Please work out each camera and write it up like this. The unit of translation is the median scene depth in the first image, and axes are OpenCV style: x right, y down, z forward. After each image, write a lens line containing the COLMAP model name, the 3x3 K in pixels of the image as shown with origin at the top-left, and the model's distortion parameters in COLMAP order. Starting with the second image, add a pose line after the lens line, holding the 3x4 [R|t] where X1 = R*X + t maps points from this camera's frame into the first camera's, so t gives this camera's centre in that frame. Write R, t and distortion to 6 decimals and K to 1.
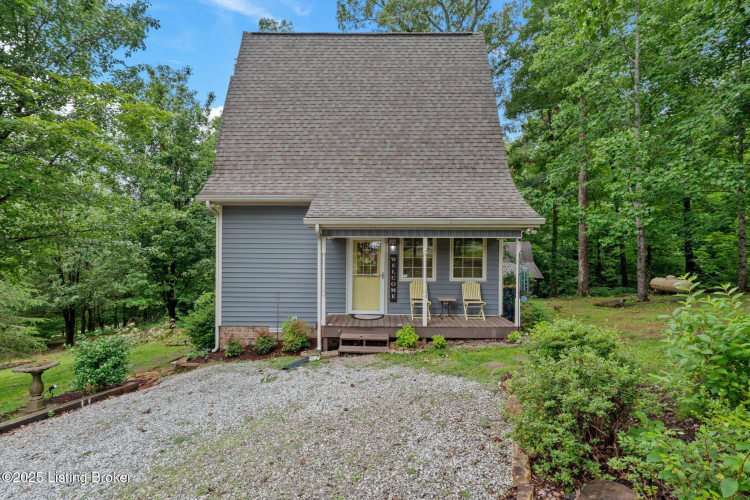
lens RADIAL K [[351.2, 0, 374.3], [0, 351.2, 250.4], [0, 0, 1]] dist [0.002457, -0.000665]
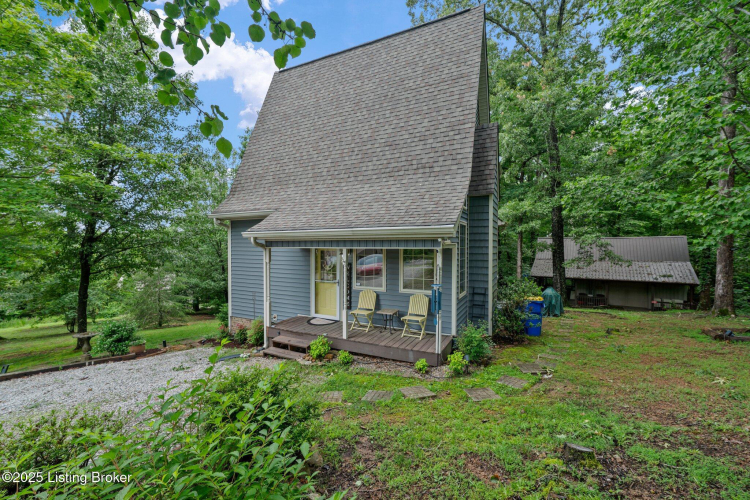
lens RADIAL K [[316.2, 0, 374.9], [0, 316.2, 250.3], [0, 0, 1]] dist [0.001307, -0.000281]
pose [[0.892766, 0.003622, -0.450505, 0.515883], [0.006141, 0.999777, 0.020208, -0.040230], [0.450478, -0.020808, 0.892545, 0.214604]]
